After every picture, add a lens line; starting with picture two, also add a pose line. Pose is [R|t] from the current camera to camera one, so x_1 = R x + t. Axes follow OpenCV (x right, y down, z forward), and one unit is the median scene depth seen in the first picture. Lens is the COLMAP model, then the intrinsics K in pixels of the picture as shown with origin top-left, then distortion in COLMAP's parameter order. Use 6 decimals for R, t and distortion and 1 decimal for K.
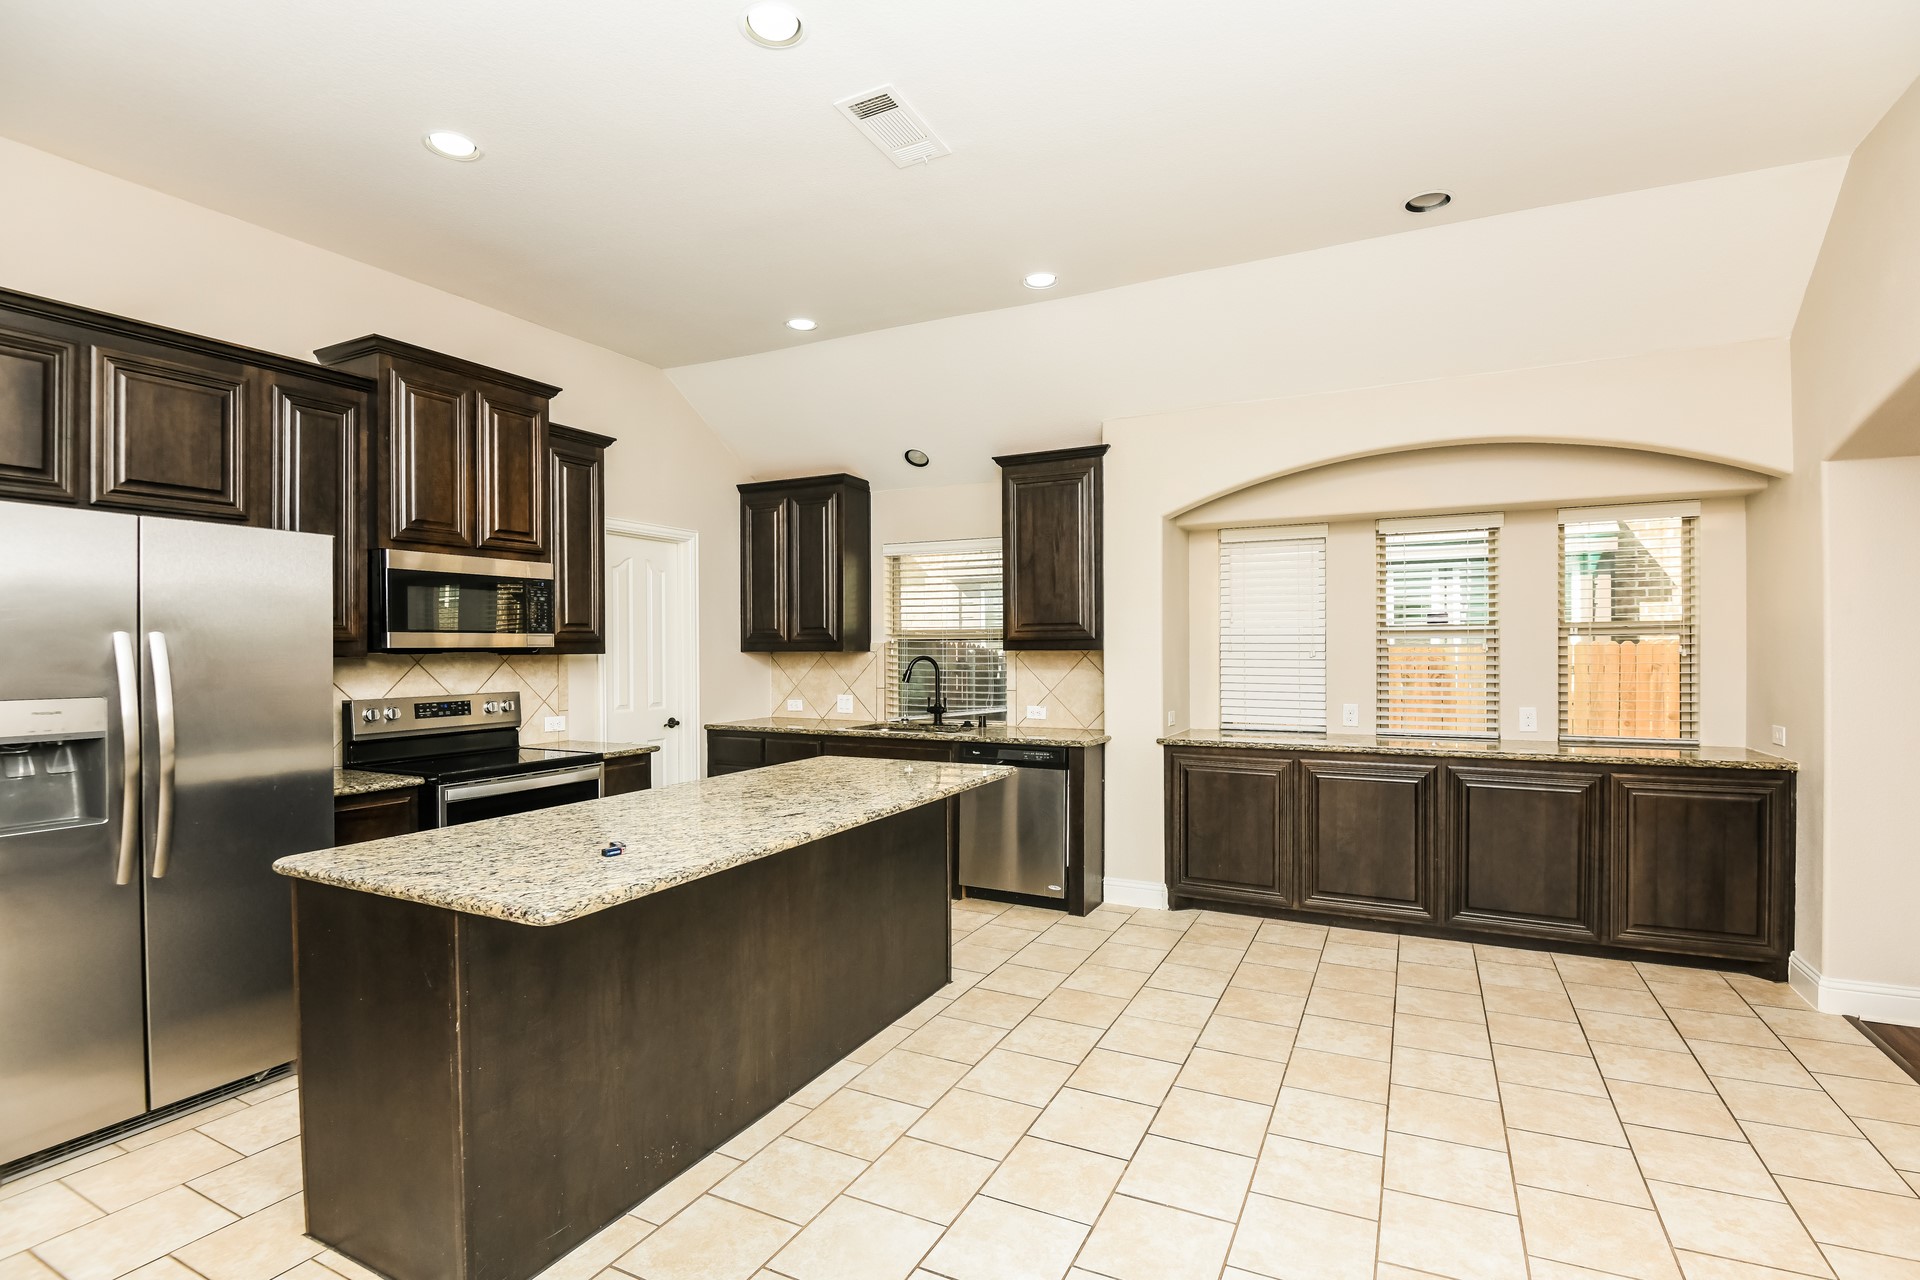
lens RADIAL K [[883.3, 0, 1001.4], [0, 883.3, 644.9], [0, 0, 1]] dist [0.002478, -0.020120]
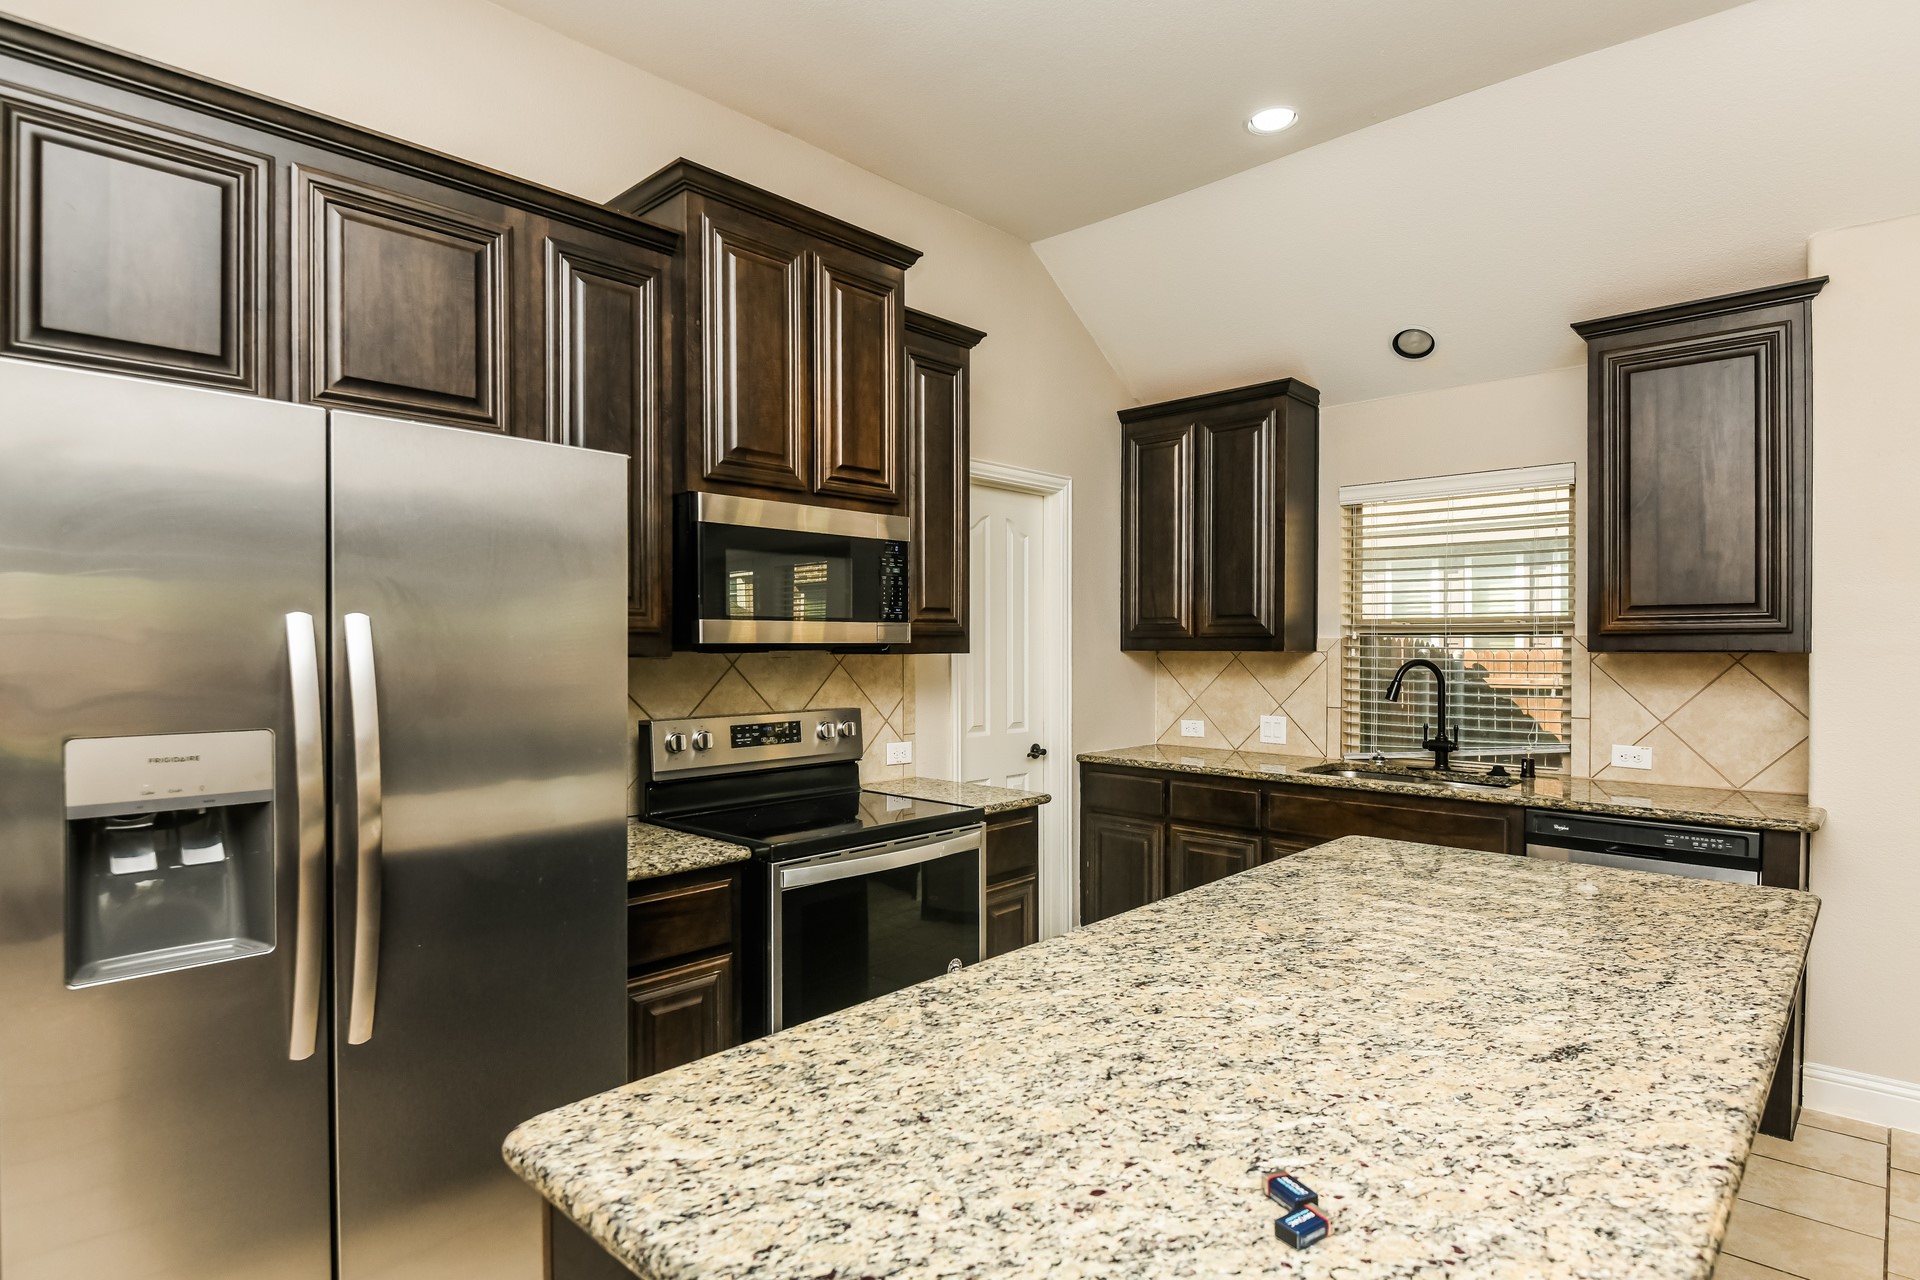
lens RADIAL K [[1001.8, 0, 960.0], [0, 1001.8, 640.0], [0, 0, 1]] dist [0.043249, -0.054352]
pose [[0.946004, 0.002786, -0.324144, -0.239986], [-0.003194, 0.999995, -0.000726, 0.000651], [0.324140, 0.001722, 0.946007, 0.314089]]
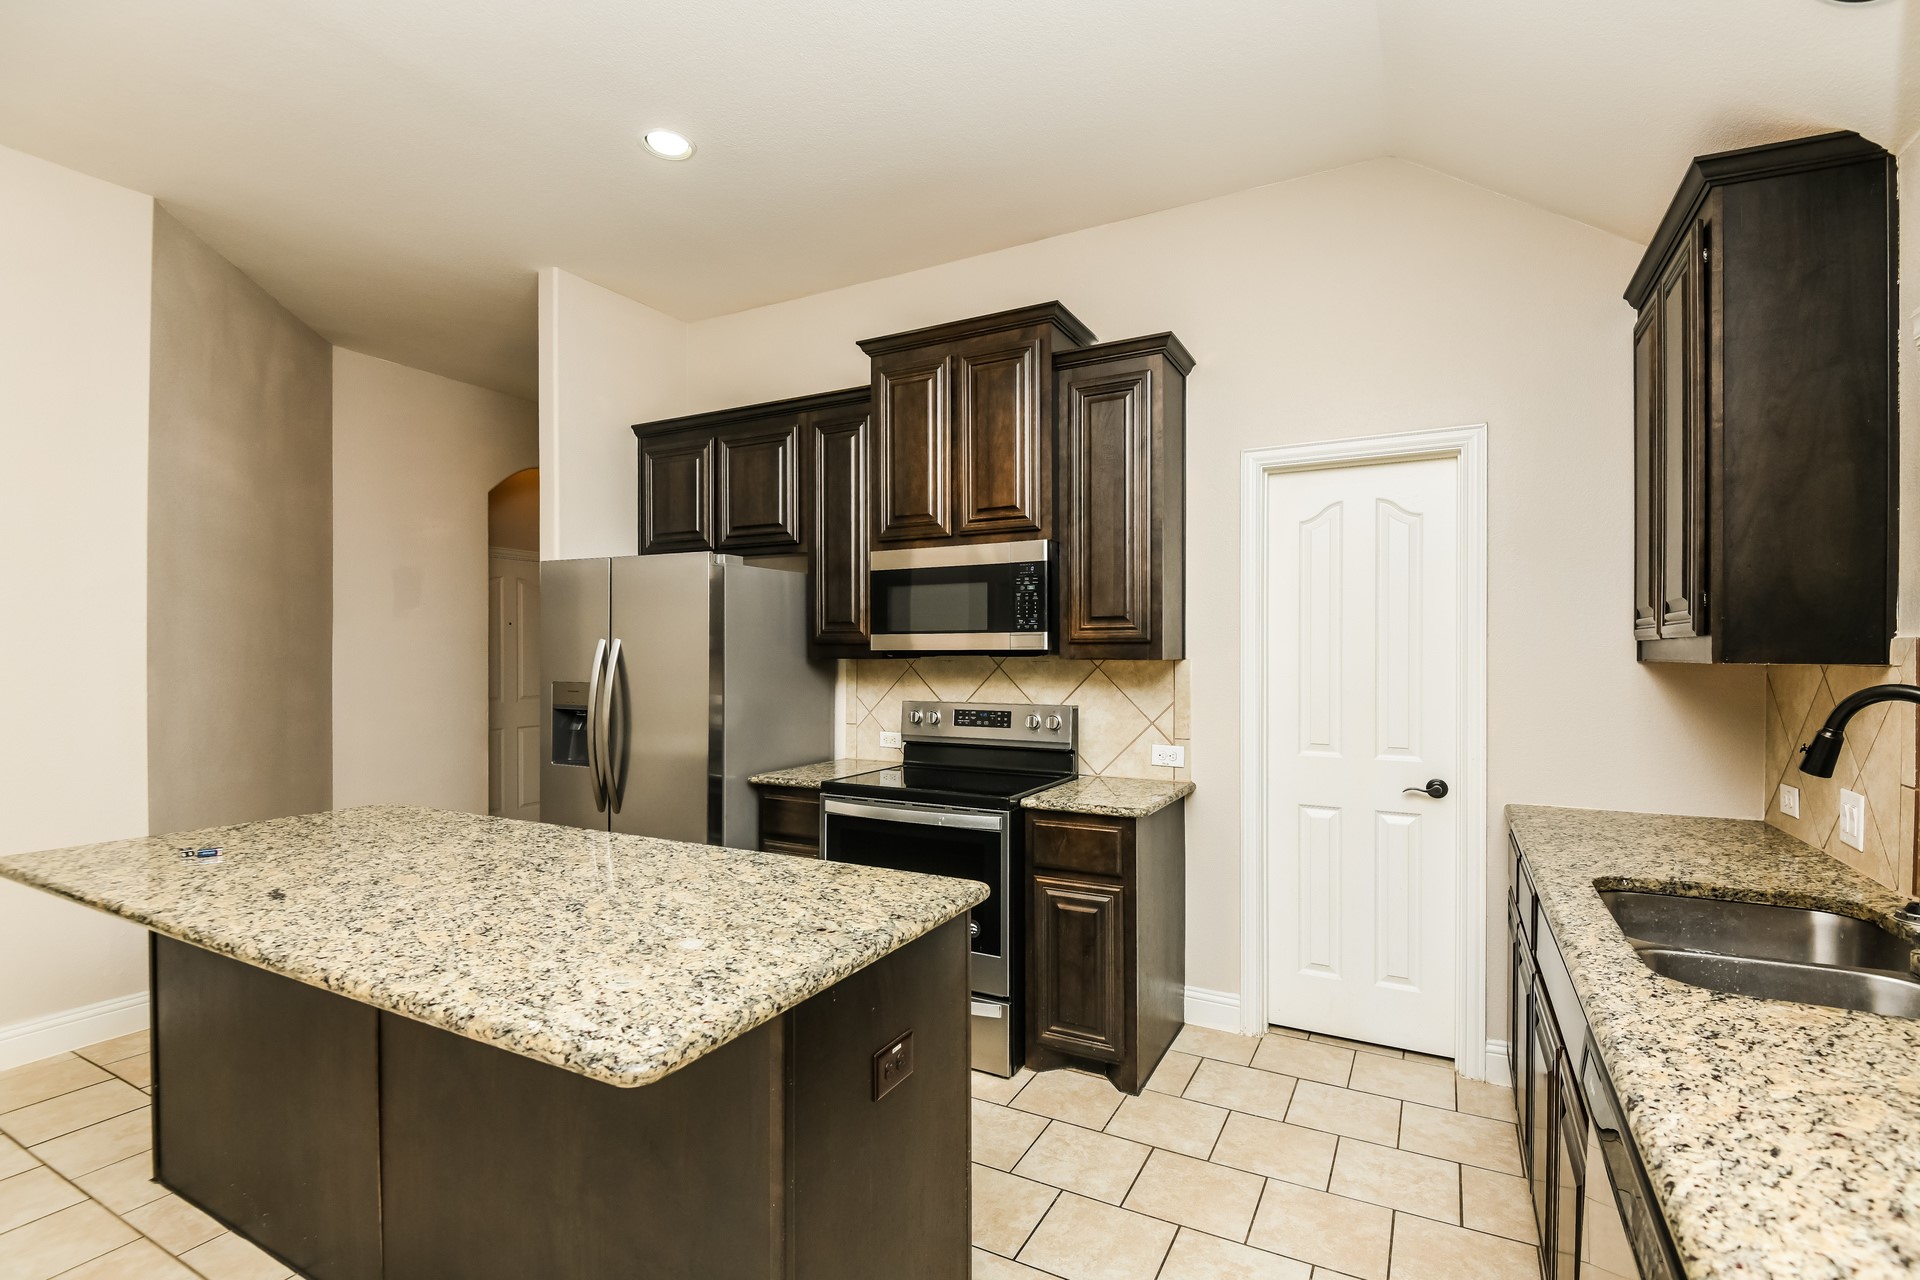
lens RADIAL K [[883.3, 0, 1001.4], [0, 883.3, 644.9], [0, 0, 1]] dist [0.002478, -0.020120]
pose [[-0.039671, -0.000562, -0.999213, 0.264934], [0.003018, 0.999995, -0.000682, -0.001419], [0.999208, -0.003043, -0.039669, 1.049283]]
